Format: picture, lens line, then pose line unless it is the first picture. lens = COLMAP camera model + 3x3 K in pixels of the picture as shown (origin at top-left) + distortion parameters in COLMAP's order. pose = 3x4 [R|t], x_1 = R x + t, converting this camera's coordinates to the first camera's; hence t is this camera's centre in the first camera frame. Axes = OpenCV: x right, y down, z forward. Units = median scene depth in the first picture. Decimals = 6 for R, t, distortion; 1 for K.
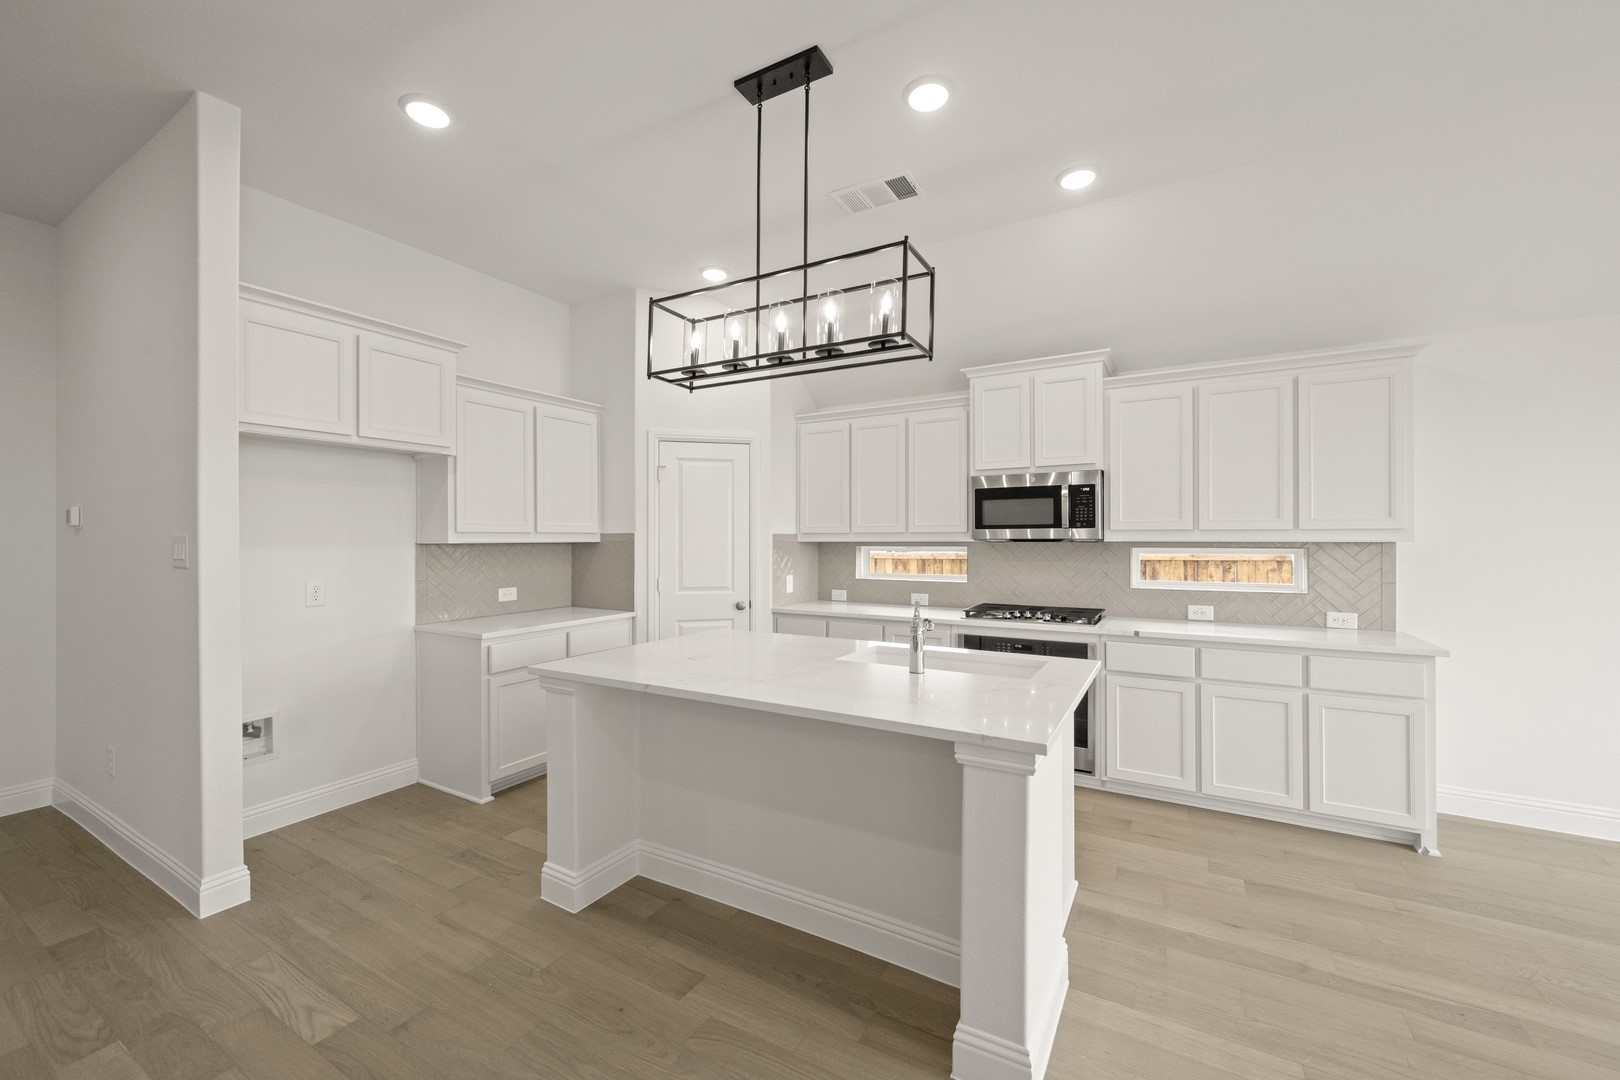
lens RADIAL K [[635.4, 0, 812.5], [0, 635.4, 538.3], [0, 0, 1]] dist [0.000719, -0.000169]
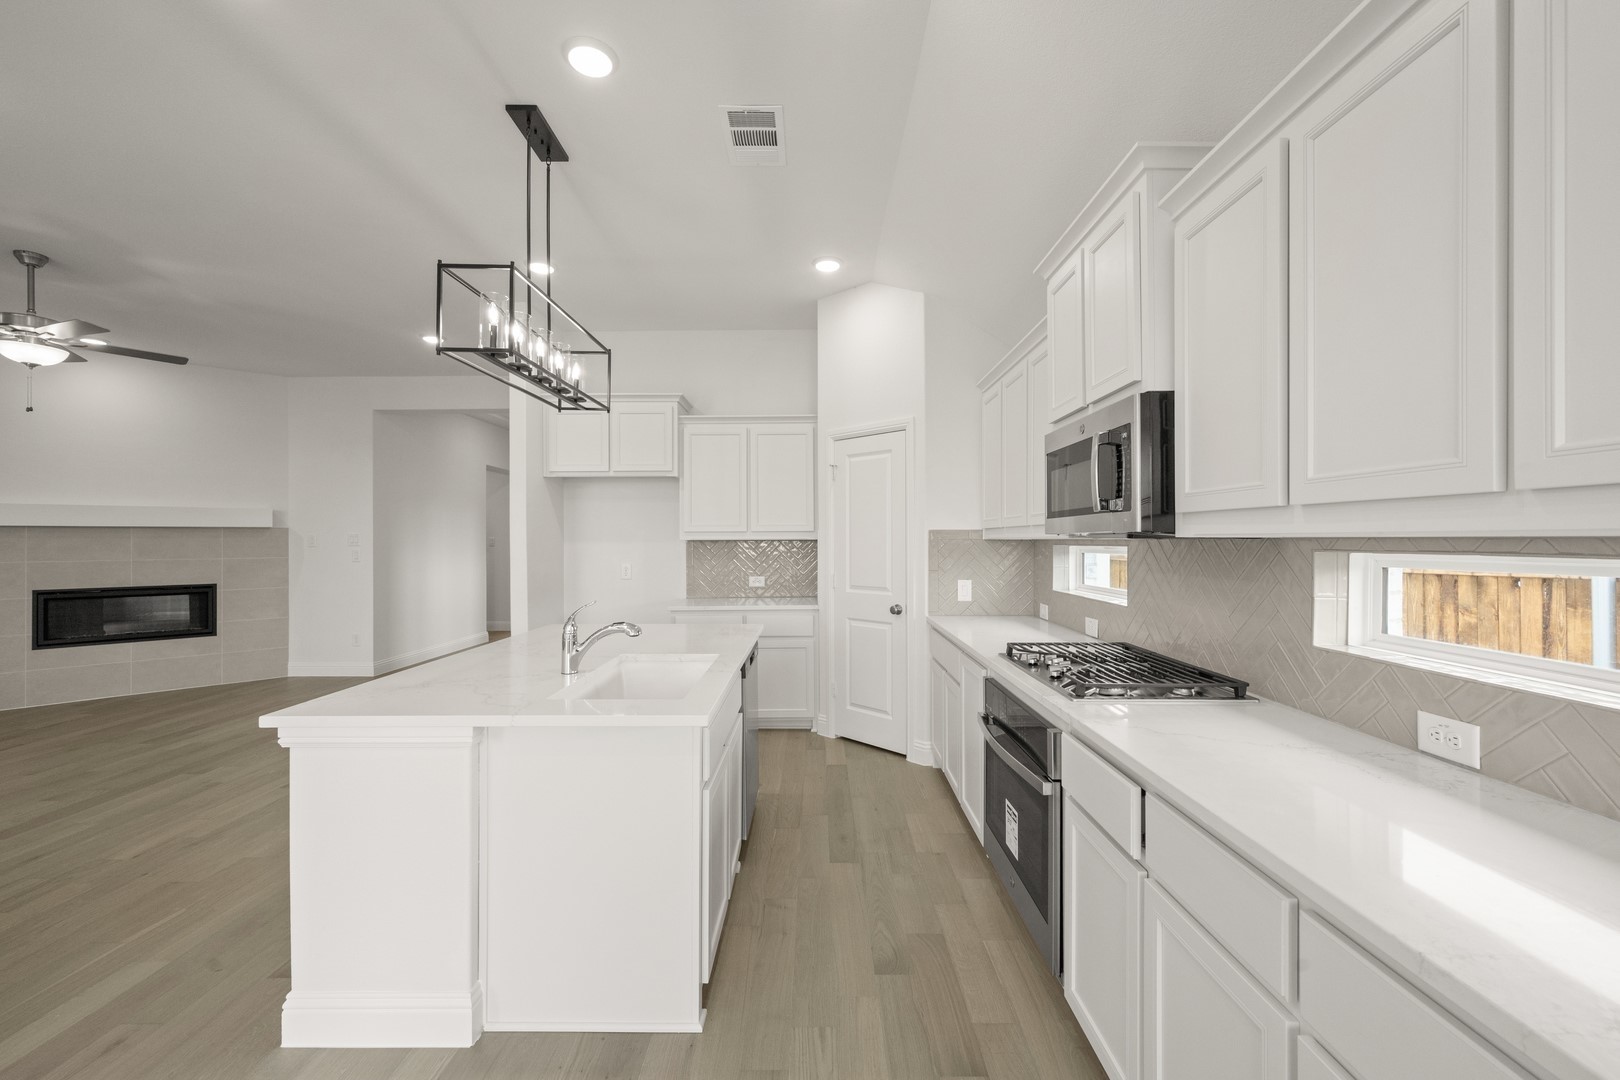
lens RADIAL K [[648.6, 0, 814.9], [0, 648.6, 536.3], [0, 0, 1]] dist [0.000687, 0.000084]
pose [[0.499425, -0.004301, -0.866346, 0.737300], [0.001834, 0.999991, -0.003907, 0.005737], [0.866355, 0.000363, 0.499428, 0.509967]]
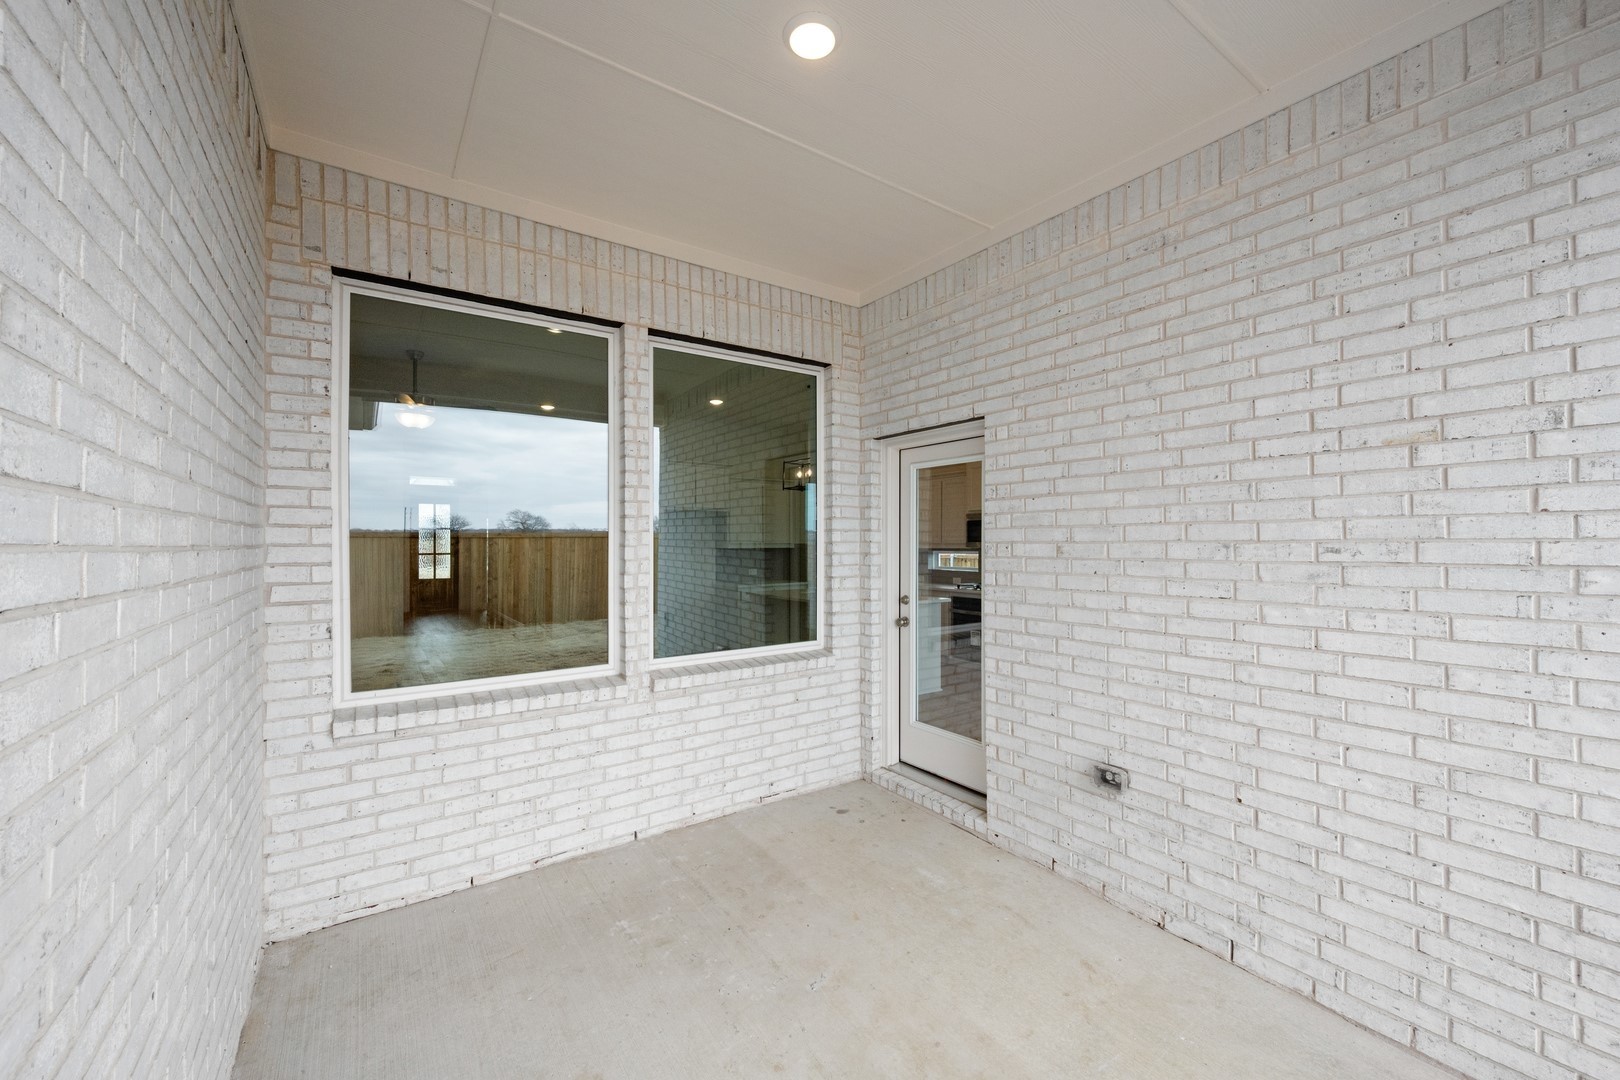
lens RADIAL K [[635.4, 0, 812.5], [0, 635.4, 538.3], [0, 0, 1]] dist [0.000719, -0.000169]
pose [[0.905726, -0.002728, -0.423854, 0.673472], [-0.000238, 0.999976, -0.006945, -0.012935], [0.423863, 0.006392, 0.905704, -0.953051]]
